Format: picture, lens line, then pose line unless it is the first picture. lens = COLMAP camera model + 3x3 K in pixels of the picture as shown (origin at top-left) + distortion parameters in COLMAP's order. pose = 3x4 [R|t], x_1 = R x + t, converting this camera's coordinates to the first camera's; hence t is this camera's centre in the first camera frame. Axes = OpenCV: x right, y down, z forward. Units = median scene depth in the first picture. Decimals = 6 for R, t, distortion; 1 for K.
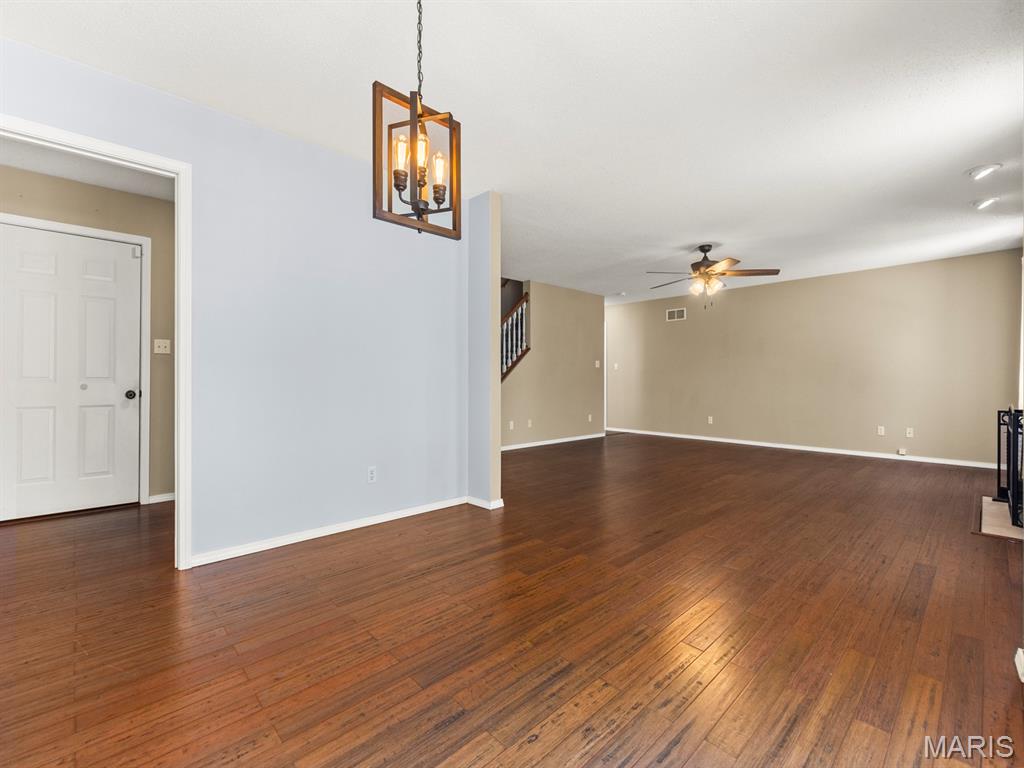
lens RADIAL K [[450.8, 0, 514.4], [0, 450.8, 374.4], [0, 0, 1]] dist [0.002316, -0.000631]
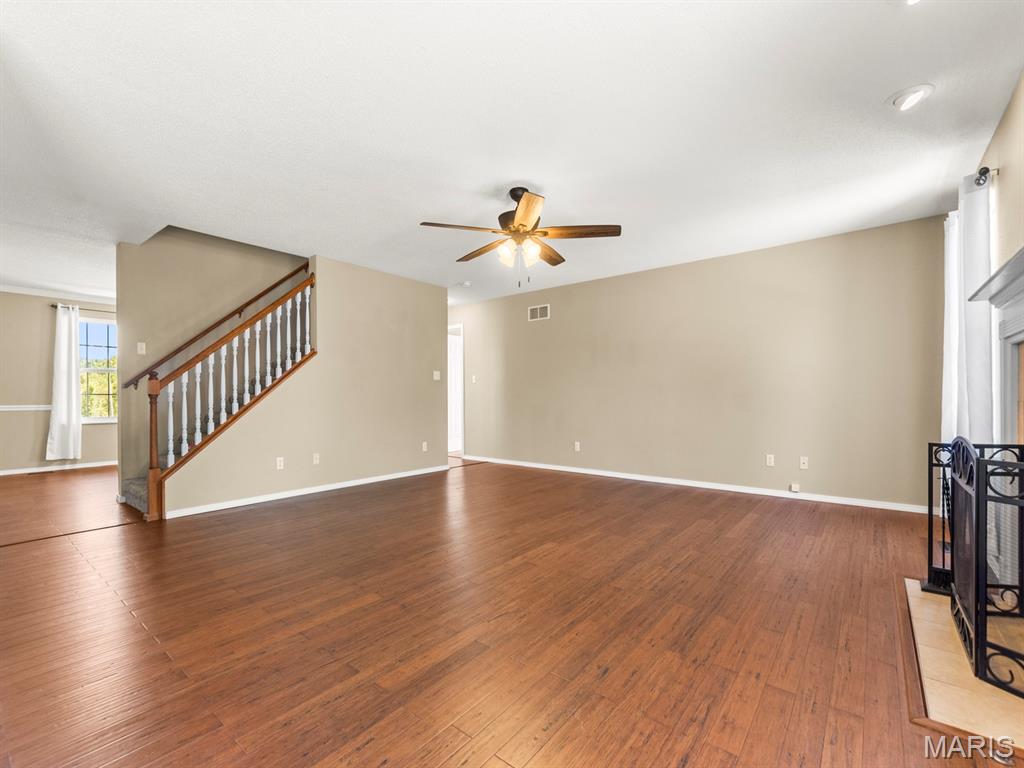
lens RADIAL K [[450.8, 0, 510.0], [0, 450.8, 392.7], [0, 0, 1]] dist [0.002316, -0.000631]
pose [[0.991294, -0.007998, 0.131423, 0.279923], [0.007266, 0.999955, 0.006051, 0.003132], [-0.131466, -0.005043, 0.991308, 0.305925]]
